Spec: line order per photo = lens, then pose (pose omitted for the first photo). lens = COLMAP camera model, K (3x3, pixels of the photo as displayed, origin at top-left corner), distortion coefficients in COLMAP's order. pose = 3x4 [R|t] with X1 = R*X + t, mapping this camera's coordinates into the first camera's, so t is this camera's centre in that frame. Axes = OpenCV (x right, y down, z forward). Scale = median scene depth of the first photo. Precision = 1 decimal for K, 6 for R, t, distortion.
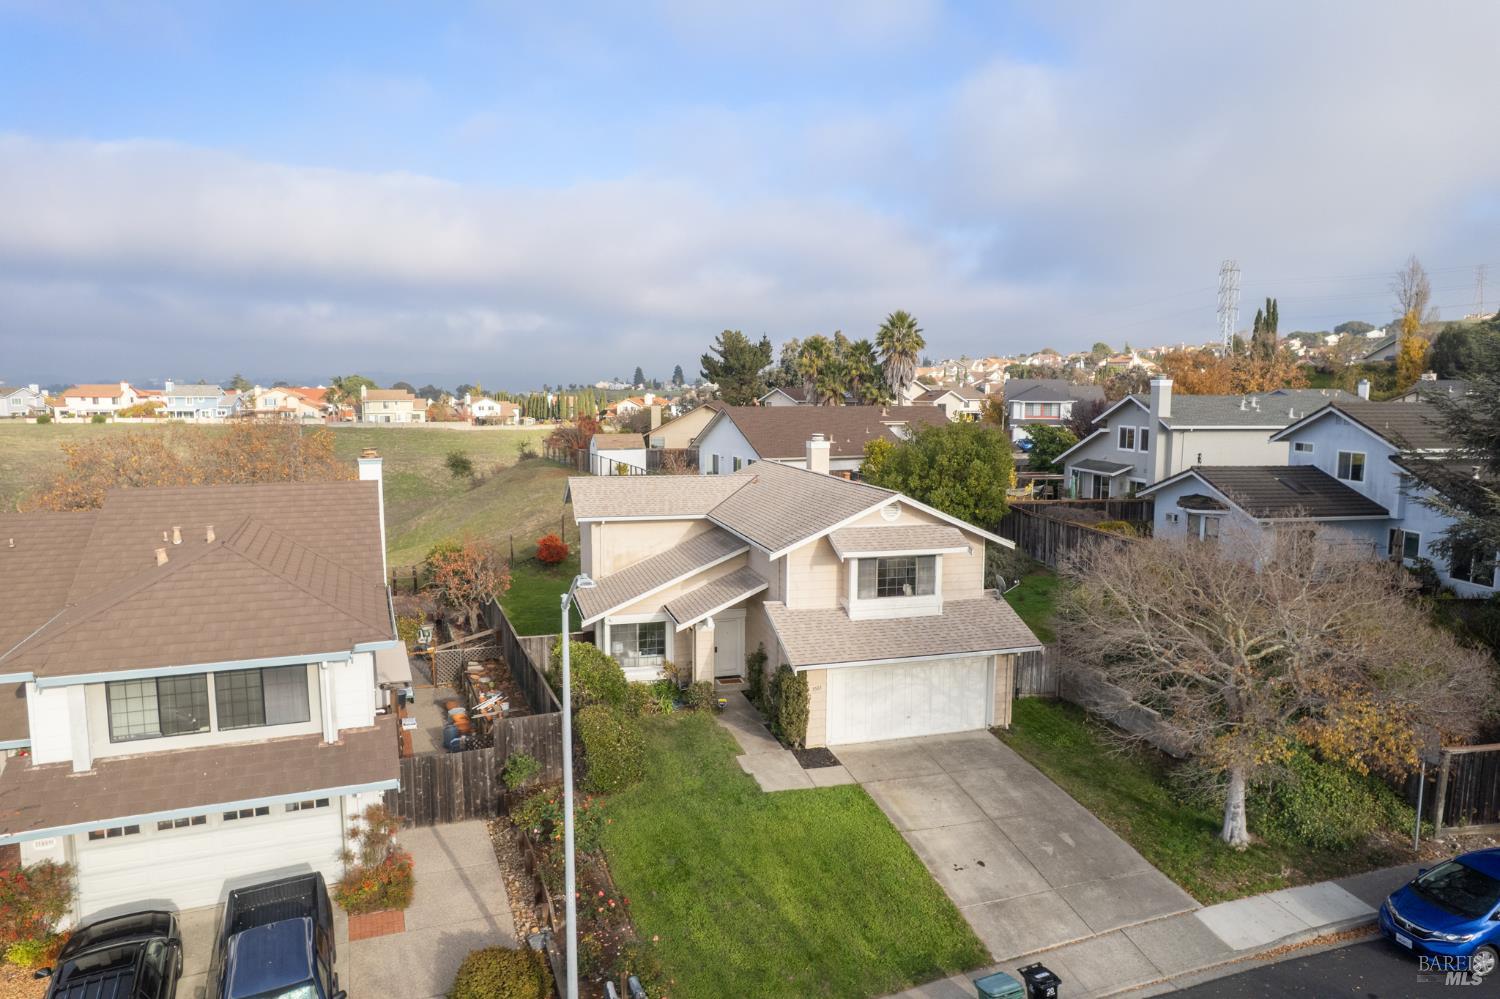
lens RADIAL K [[967.4, 0, 757.0], [0, 967.4, 496.5], [0, 0, 1]] dist [-0.077219, 0.062476]
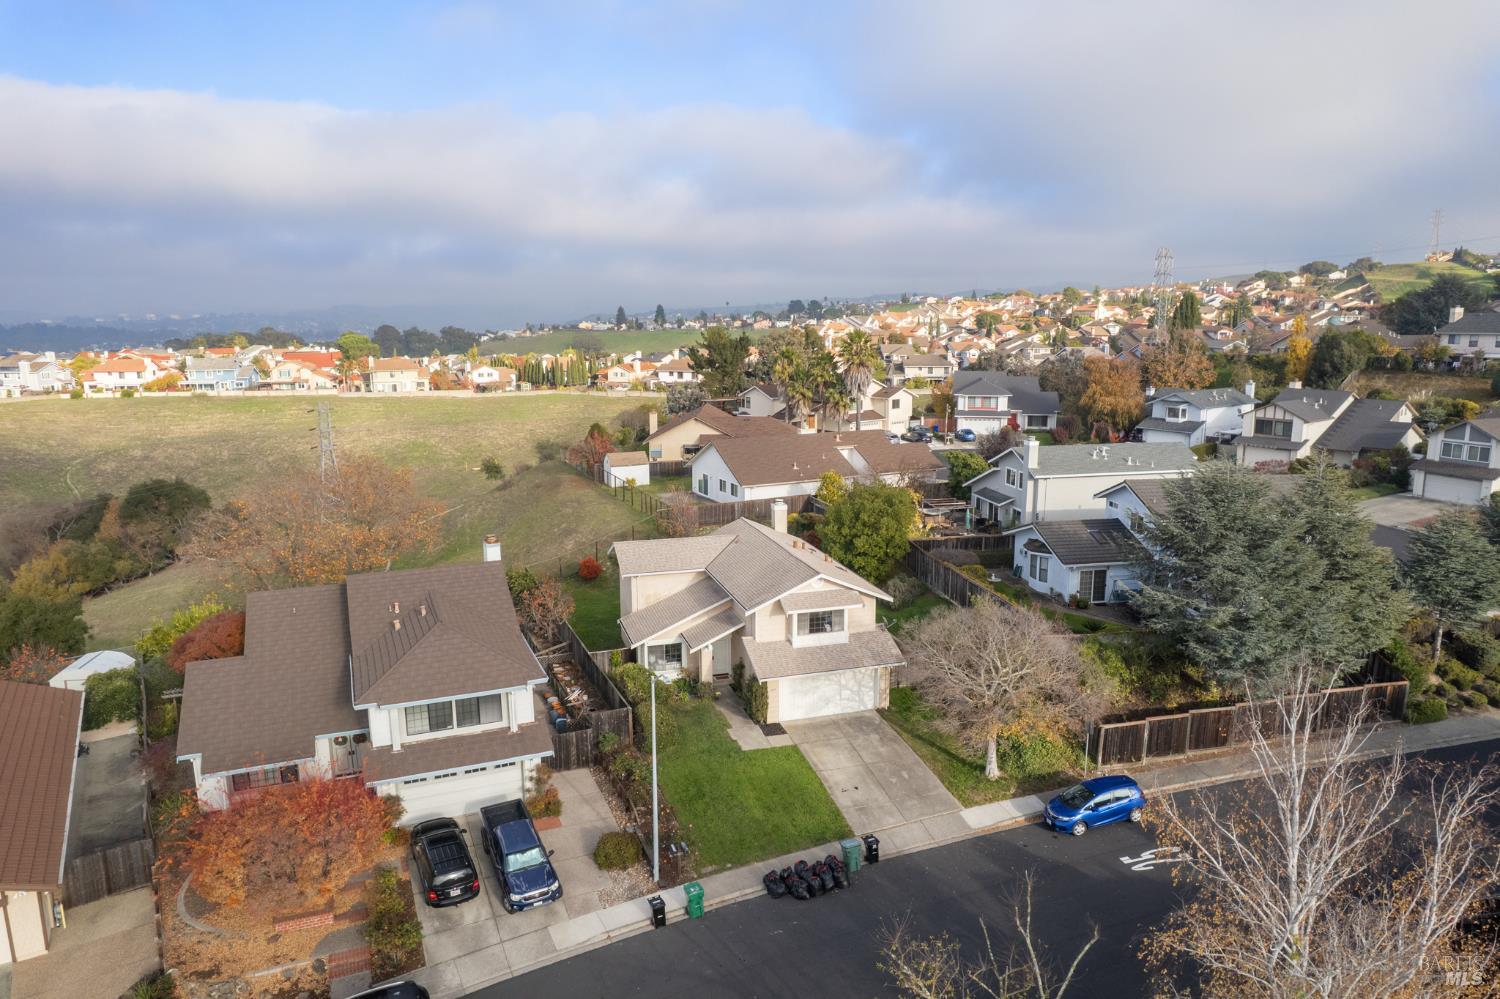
lens RADIAL K [[967.4, 0, 757.0], [0, 967.4, 496.5], [0, 0, 1]] dist [-0.077219, 0.062476]
pose [[0.999786, -0.010822, 0.017641, 0.005869], [0.009486, 0.997201, 0.074158, -0.257276], [-0.018394, -0.073975, 0.997090, -0.654313]]
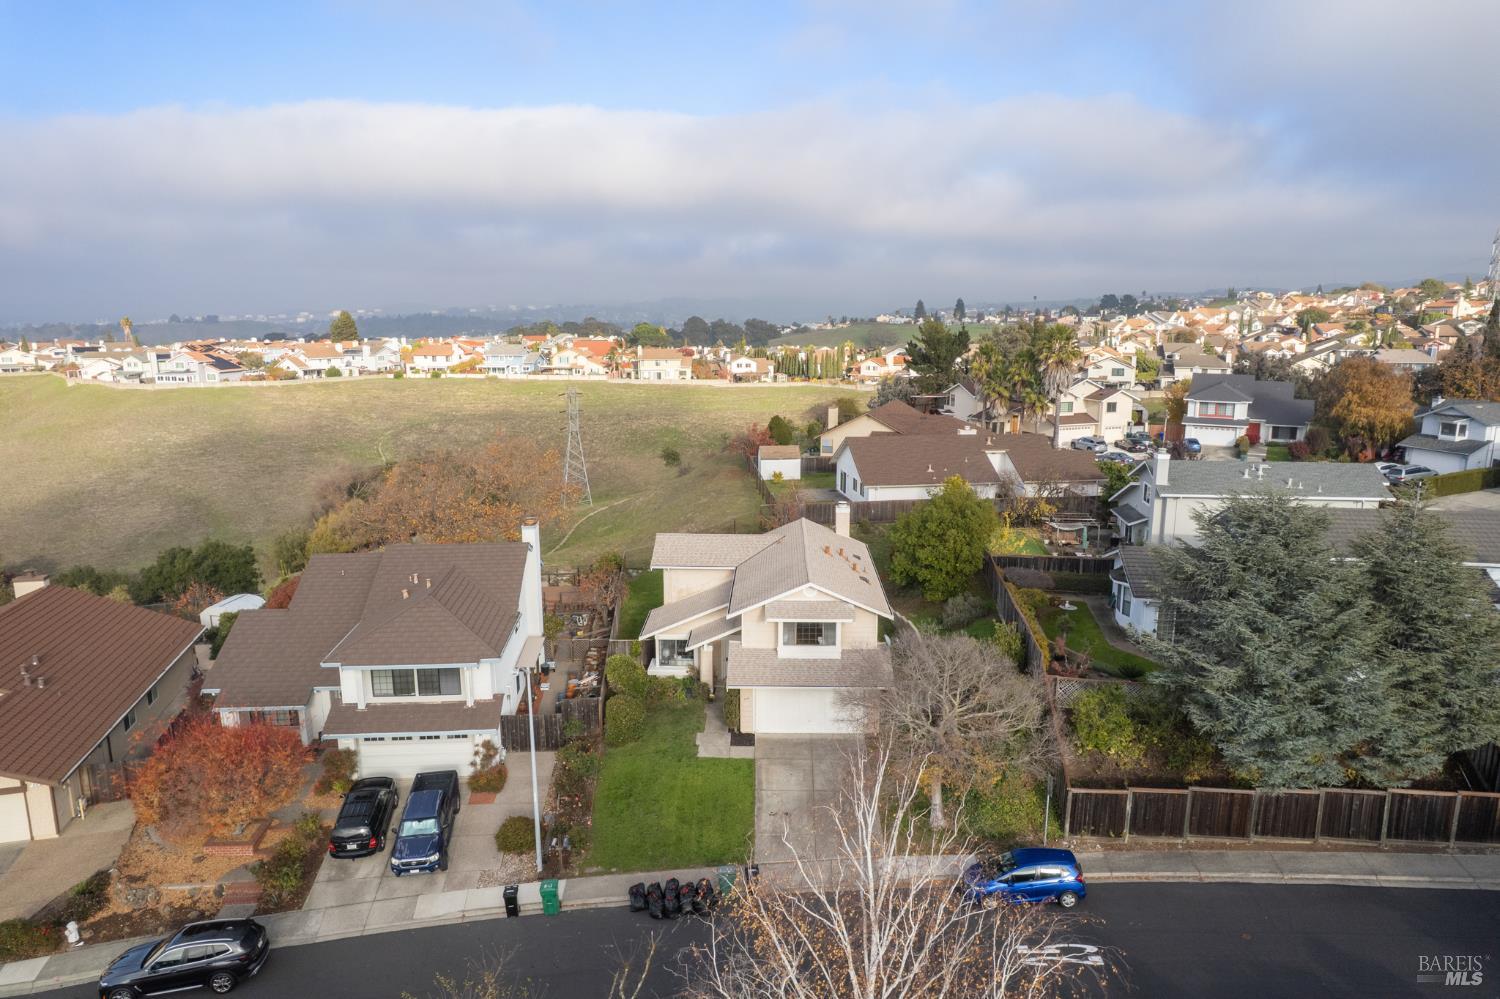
lens RADIAL K [[967.4, 0, 757.0], [0, 967.4, 496.5], [0, 0, 1]] dist [-0.077219, 0.062476]
pose [[0.954987, 0.051081, -0.292217, 0.507048], [-0.027859, 0.996153, 0.083086, -0.266428], [0.295337, -0.071205, 0.952736, -0.514461]]
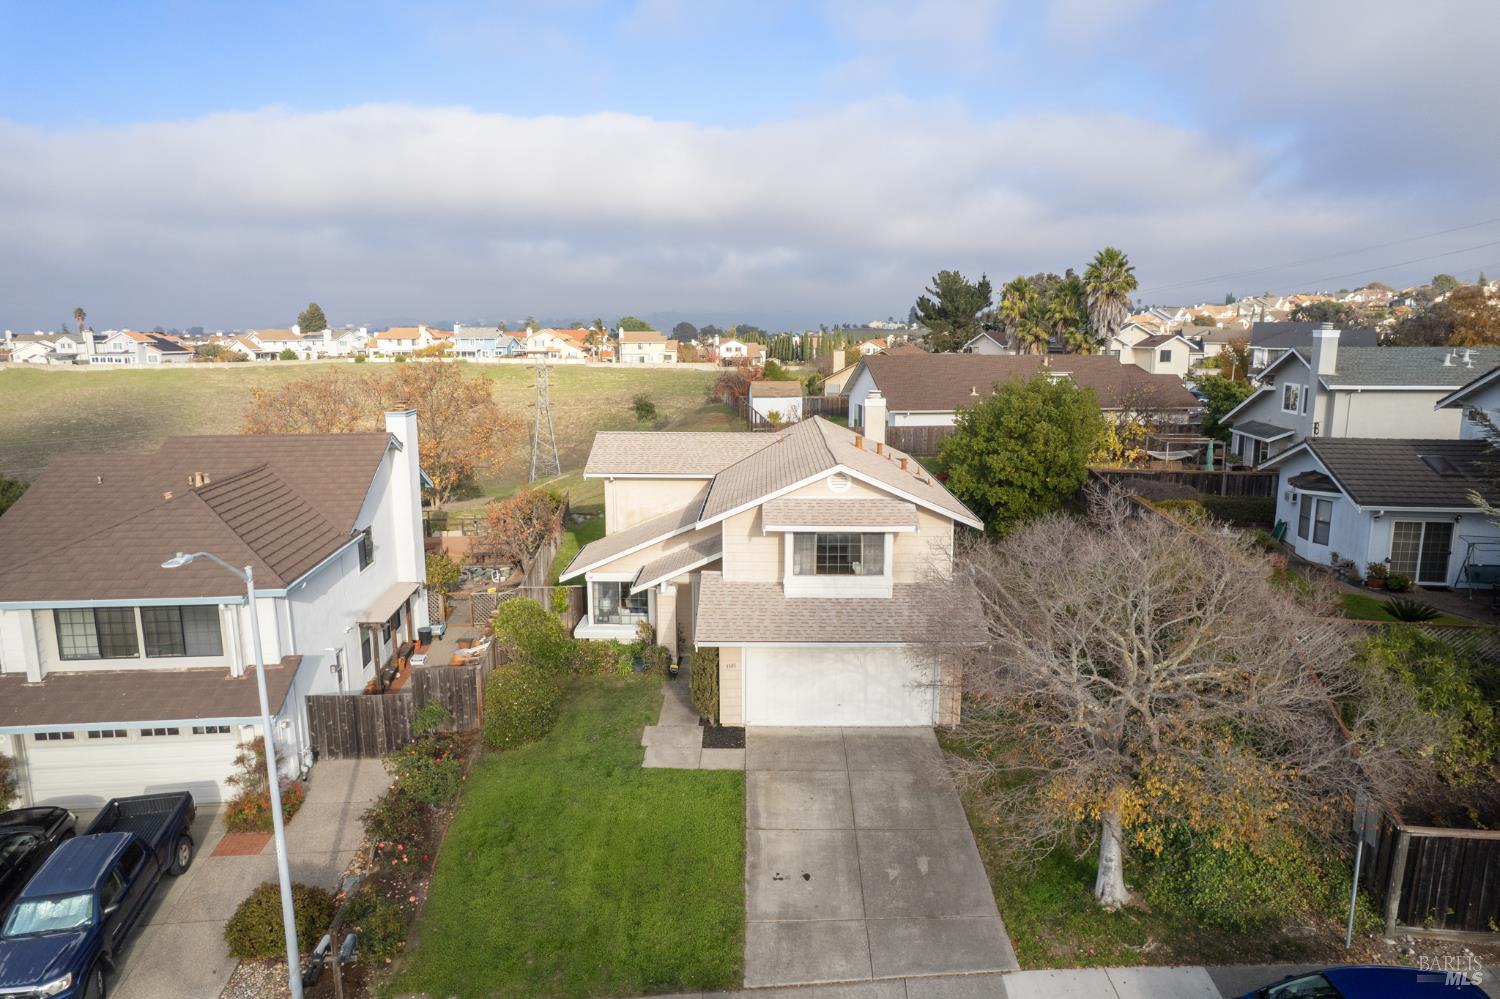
lens RADIAL K [[967.4, 0, 757.0], [0, 967.4, 496.5], [0, 0, 1]] dist [-0.077219, 0.062476]
pose [[0.957762, 0.045028, -0.284015, 0.325171], [-0.027249, 0.997431, 0.066245, -0.030265], [0.286268, -0.055708, 0.956529, 0.093947]]
